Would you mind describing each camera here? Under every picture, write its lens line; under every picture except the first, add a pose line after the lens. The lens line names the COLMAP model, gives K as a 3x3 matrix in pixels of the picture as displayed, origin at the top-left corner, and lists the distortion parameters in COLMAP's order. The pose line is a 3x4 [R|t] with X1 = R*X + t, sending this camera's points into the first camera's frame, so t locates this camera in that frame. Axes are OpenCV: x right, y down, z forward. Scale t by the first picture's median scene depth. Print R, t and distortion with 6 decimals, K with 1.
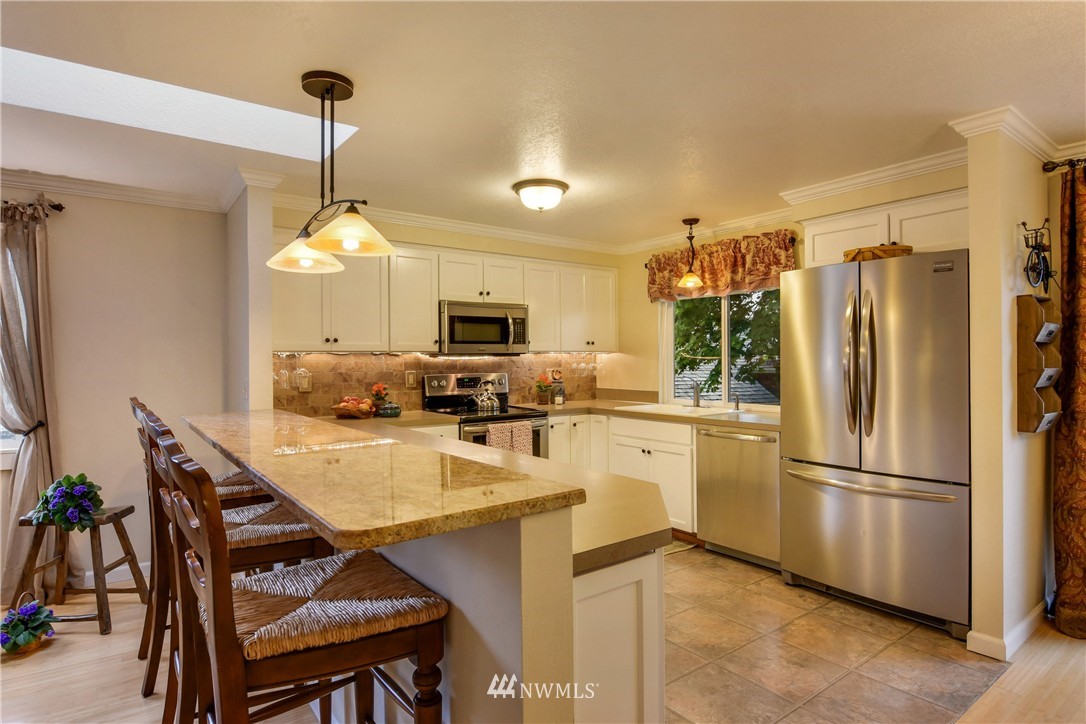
lens RADIAL K [[579.5, 0, 561.9], [0, 579.5, 365.2], [0, 0, 1]] dist [-0.013017, -0.003731]
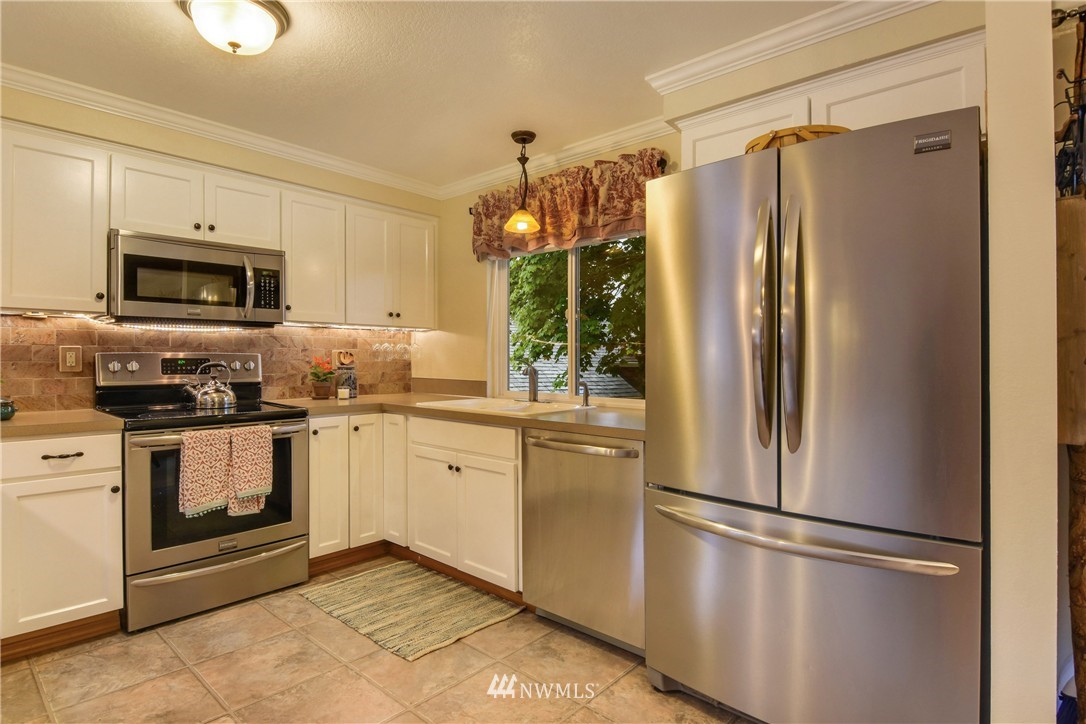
lens RADIAL K [[558.9, 0, 545.3], [0, 558.9, 350.8], [0, 0, 1]] dist [0.008899, -0.012588]
pose [[0.982088, 0.013199, 0.187960, 0.132350], [-0.008953, 0.999686, -0.023420, 0.027449], [-0.188210, 0.021318, 0.981897, 0.356468]]
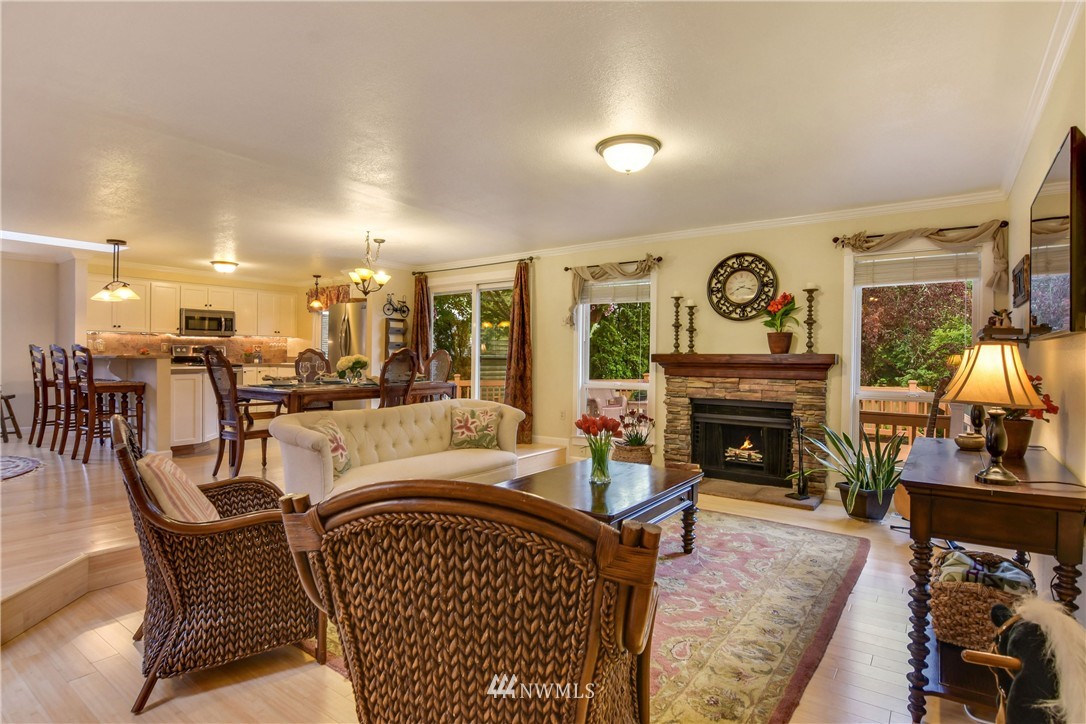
lens RADIAL K [[528.3, 0, 549.3], [0, 528.3, 360.3], [0, 0, 1]] dist [-0.003833, -0.006419]
pose [[0.952926, 0.013533, 0.302900, 0.488026], [-0.013462, 0.999907, -0.002322, 0.060235], [-0.302903, -0.001865, 0.953020, -1.211108]]
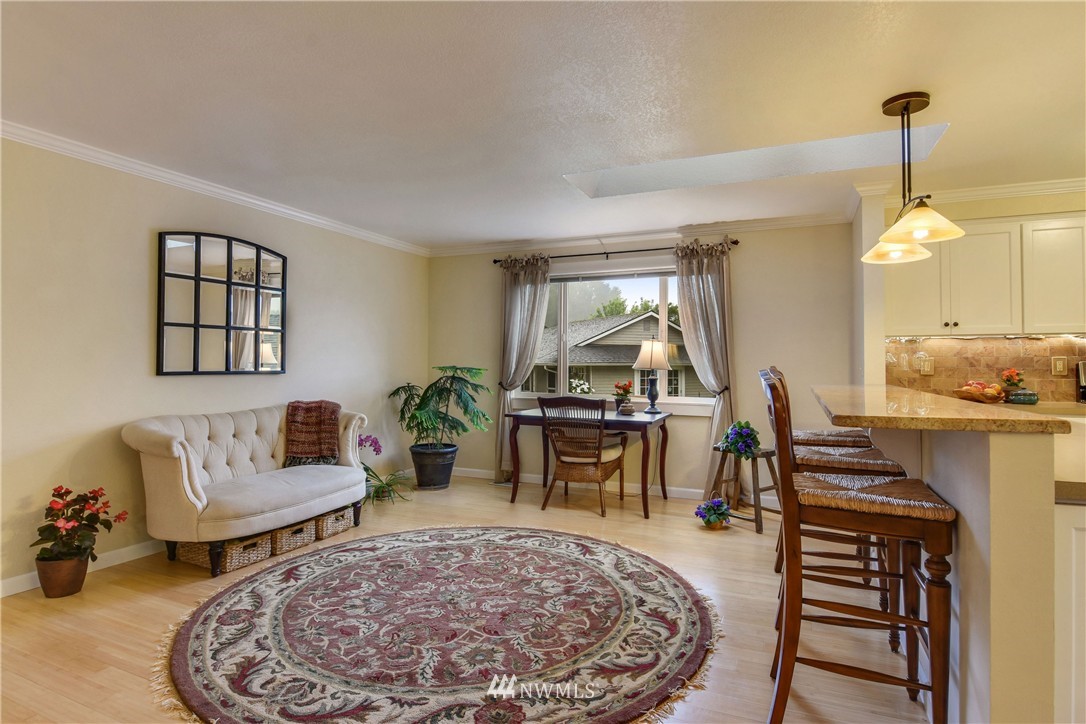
lens RADIAL K [[579.5, 0, 537.7], [0, 579.5, 348.6], [0, 0, 1]] dist [-0.013017, -0.003731]
pose [[0.471140, -0.013081, -0.881962, 0.143416], [-0.013173, 0.999674, -0.021864, 0.029968], [0.881960, 0.021919, 0.470814, -0.115345]]
